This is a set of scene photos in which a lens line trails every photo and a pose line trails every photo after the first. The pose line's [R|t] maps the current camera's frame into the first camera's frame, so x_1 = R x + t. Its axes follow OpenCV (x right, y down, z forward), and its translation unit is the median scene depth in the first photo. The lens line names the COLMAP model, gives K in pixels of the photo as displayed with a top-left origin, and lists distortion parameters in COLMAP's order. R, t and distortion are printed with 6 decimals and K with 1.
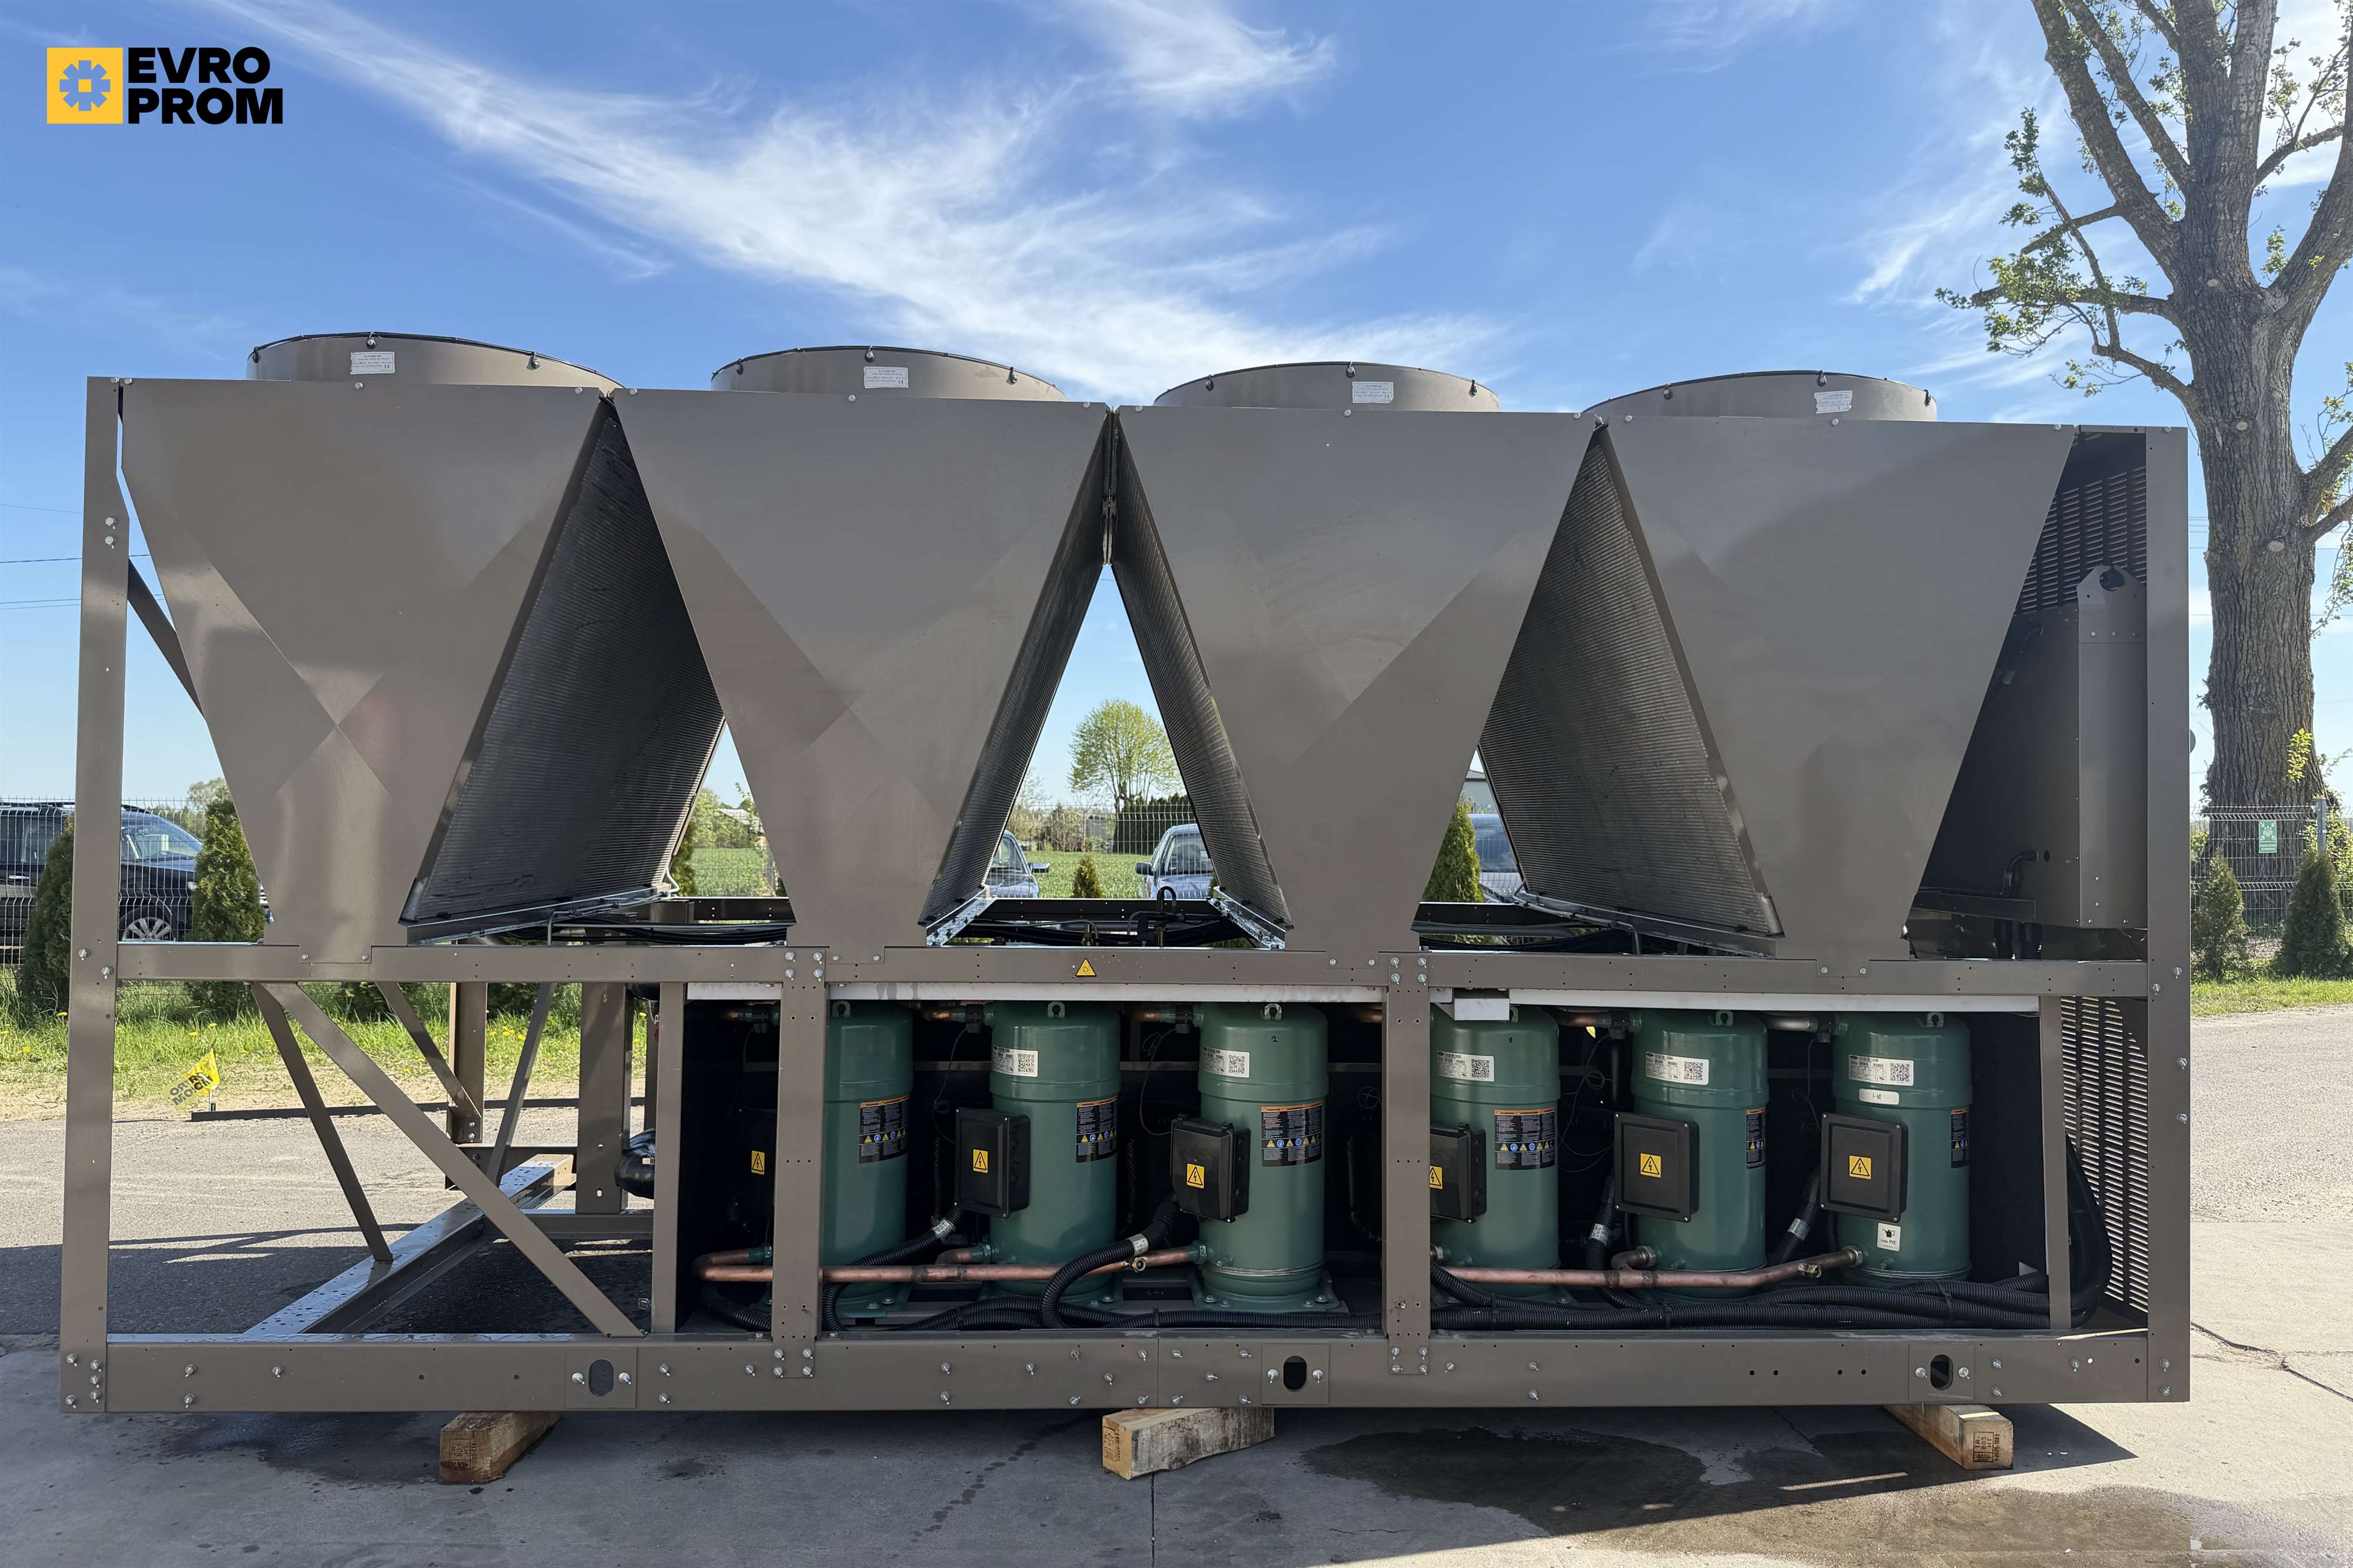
lens RADIAL K [[1677.6, 0, 1176.5], [0, 1677.6, 784.0], [0, 0, 1]] dist [0.002314, -0.003091]
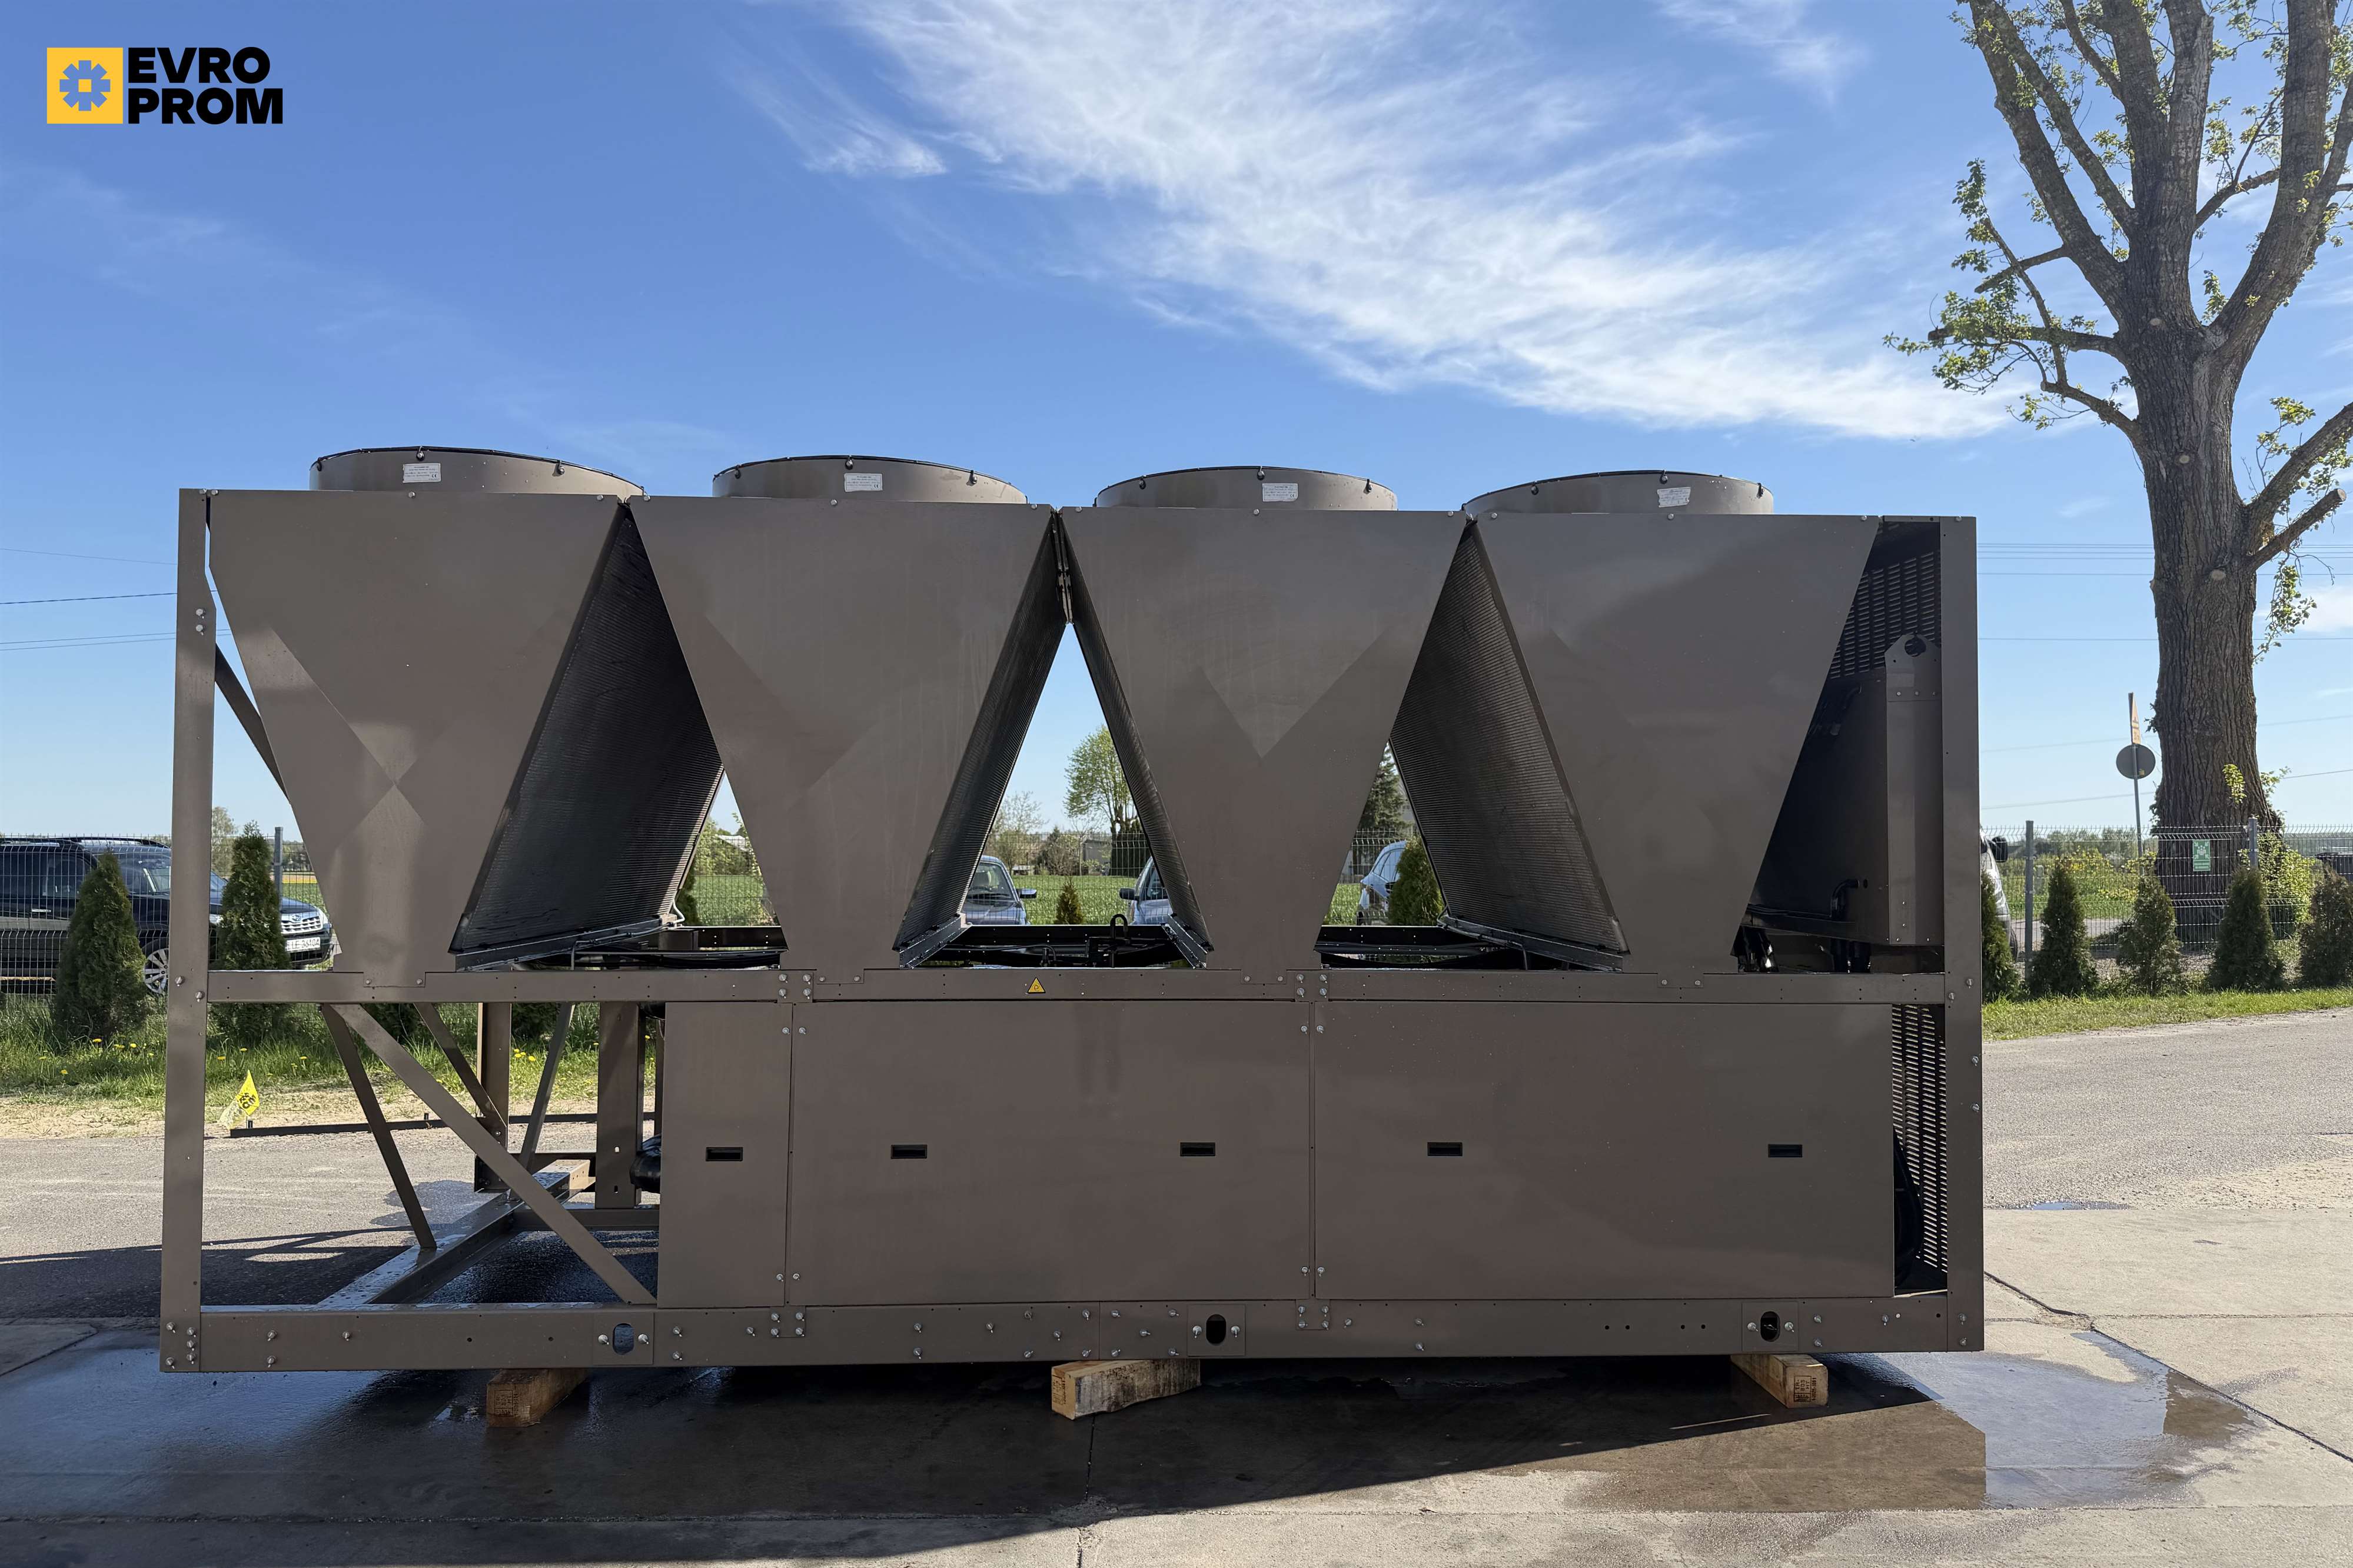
lens RADIAL K [[1667.3, 0, 1185.5], [0, 1667.3, 796.7], [0, 0, 1]] dist [0.036893, -0.051606]
pose [[0.999951, -0.006966, 0.007035, 0.029796], [0.007008, 0.999957, -0.006021, -0.010228], [-0.006993, 0.006070, 0.999957, -0.118106]]
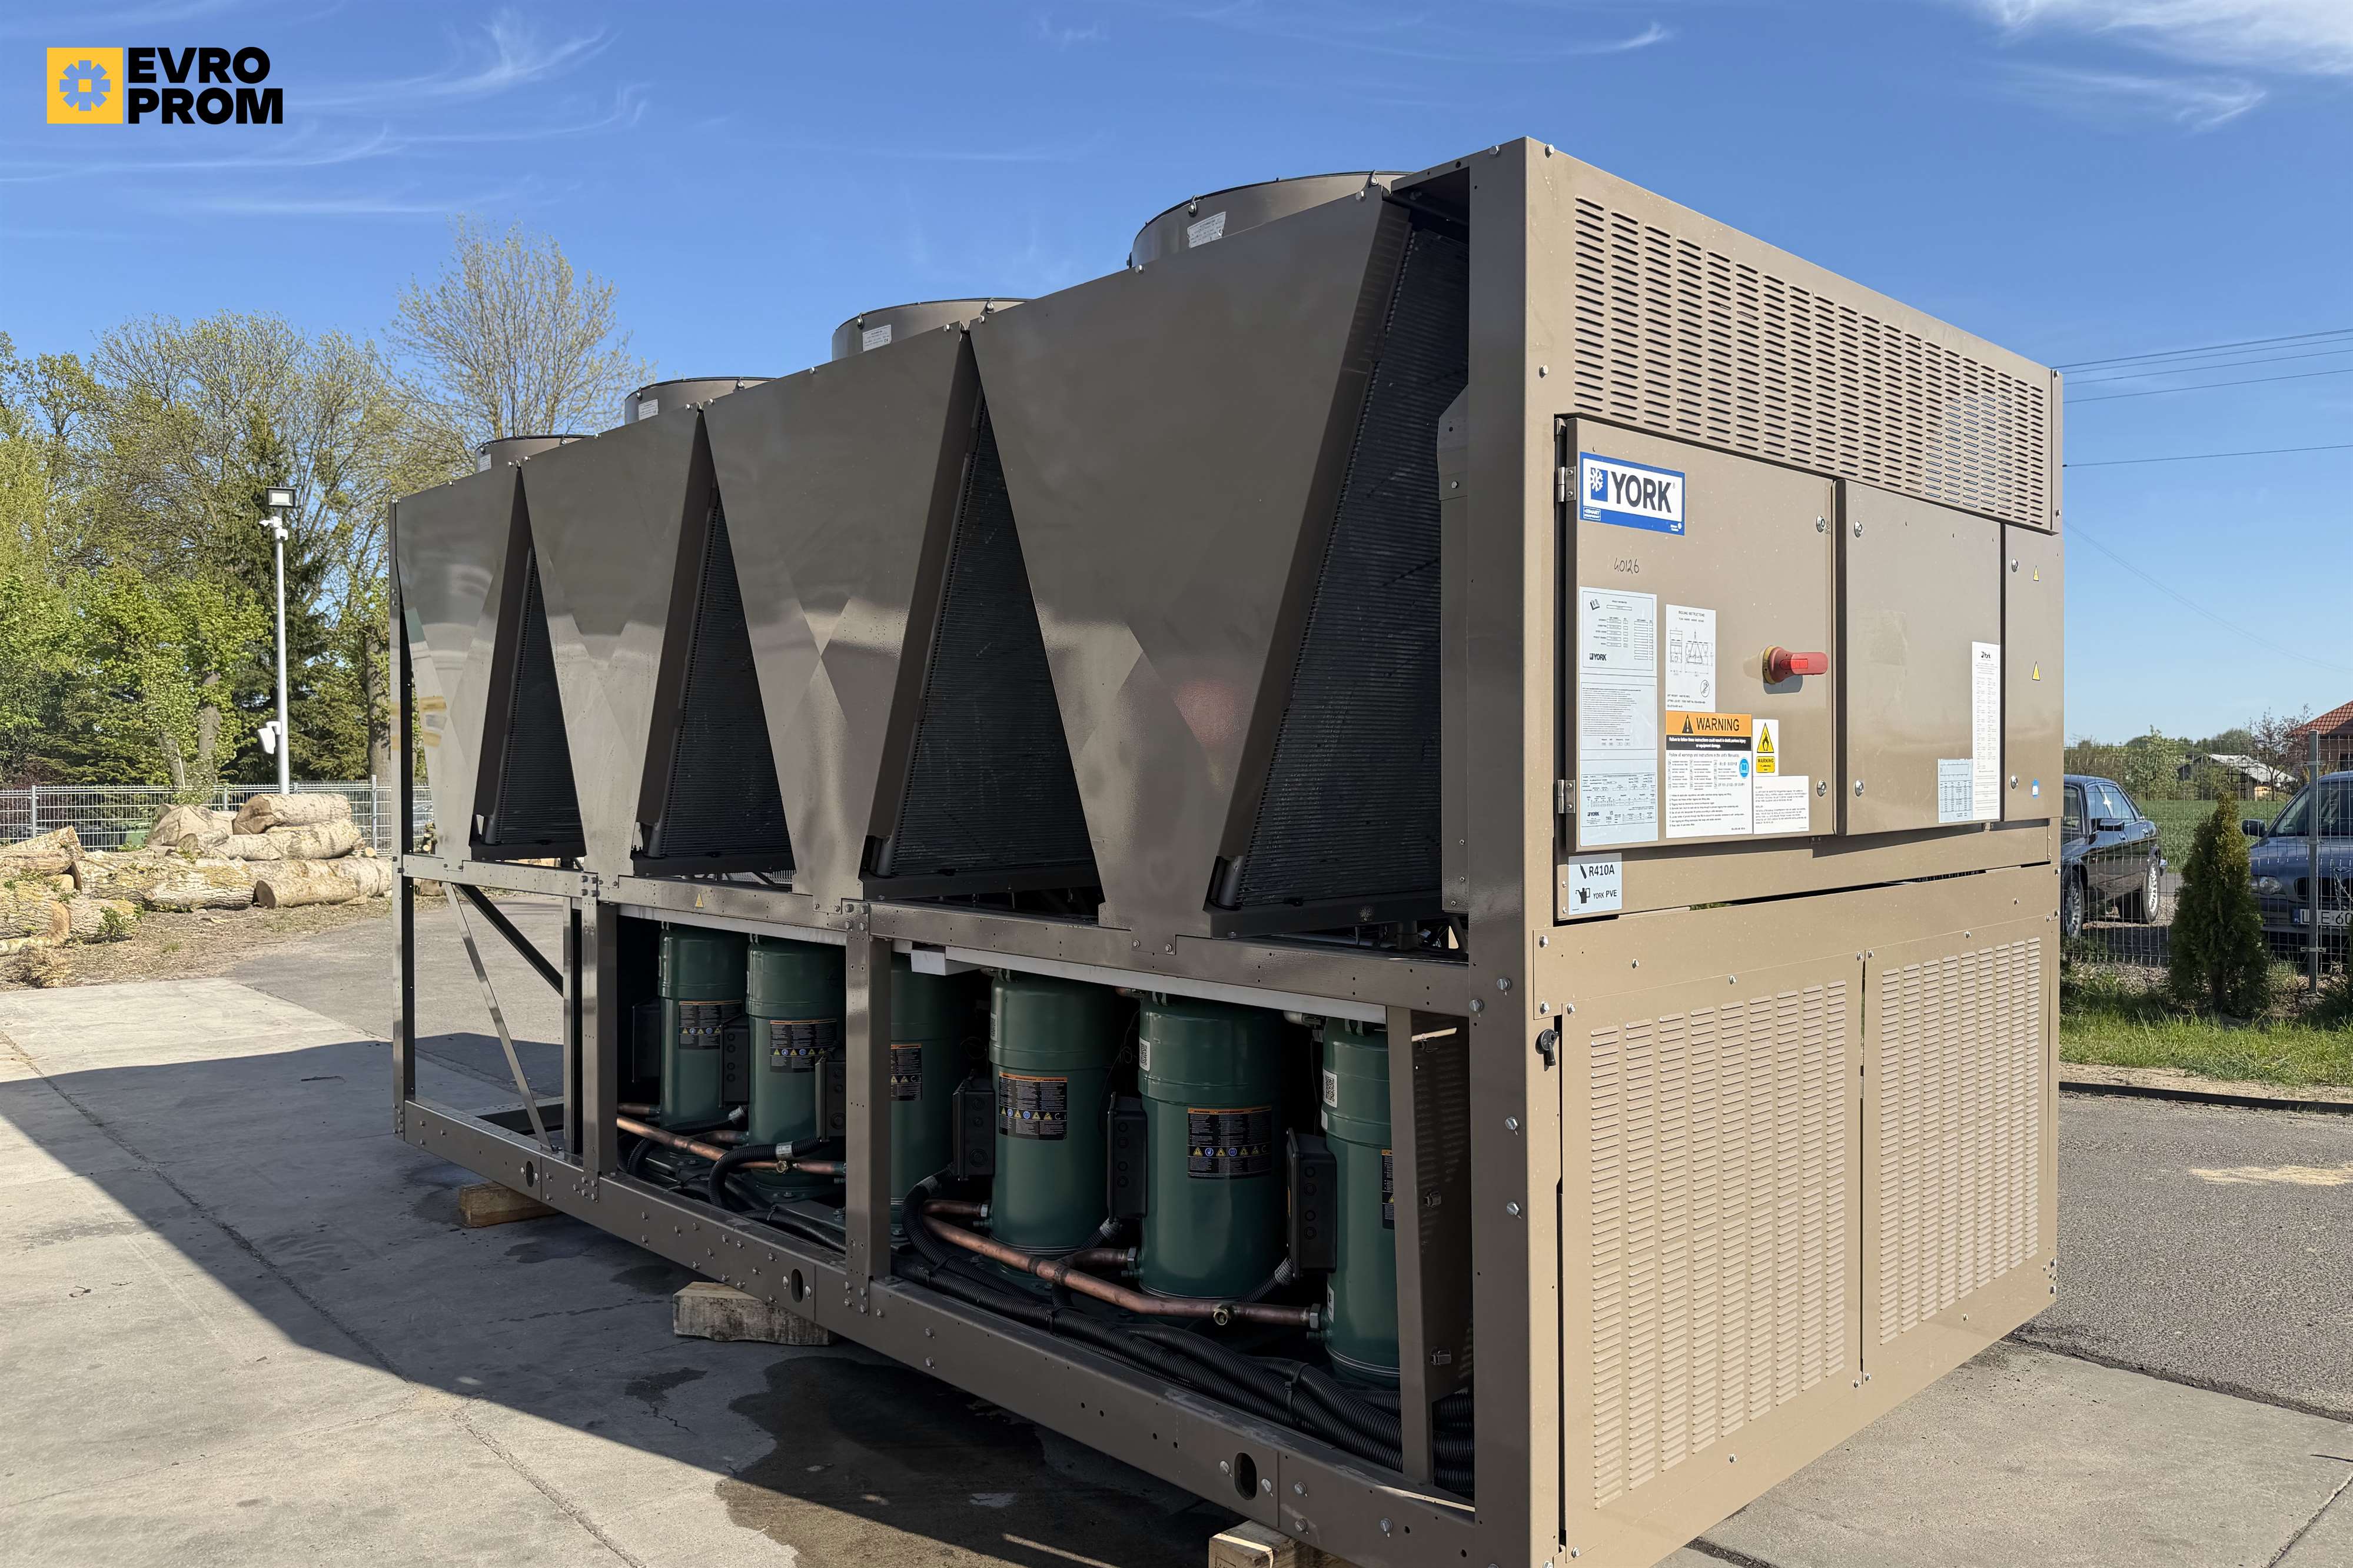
lens RADIAL K [[1620.3, 0, 1176.5], [0, 1620.3, 784.0], [0, 0, 1]] dist [0.006501, -0.001823]
pose [[0.653159, -0.013670, -0.757098, 0.701754], [0.024389, 0.999698, 0.002991, 0.021535], [0.756828, -0.020419, 0.653295, 0.348445]]
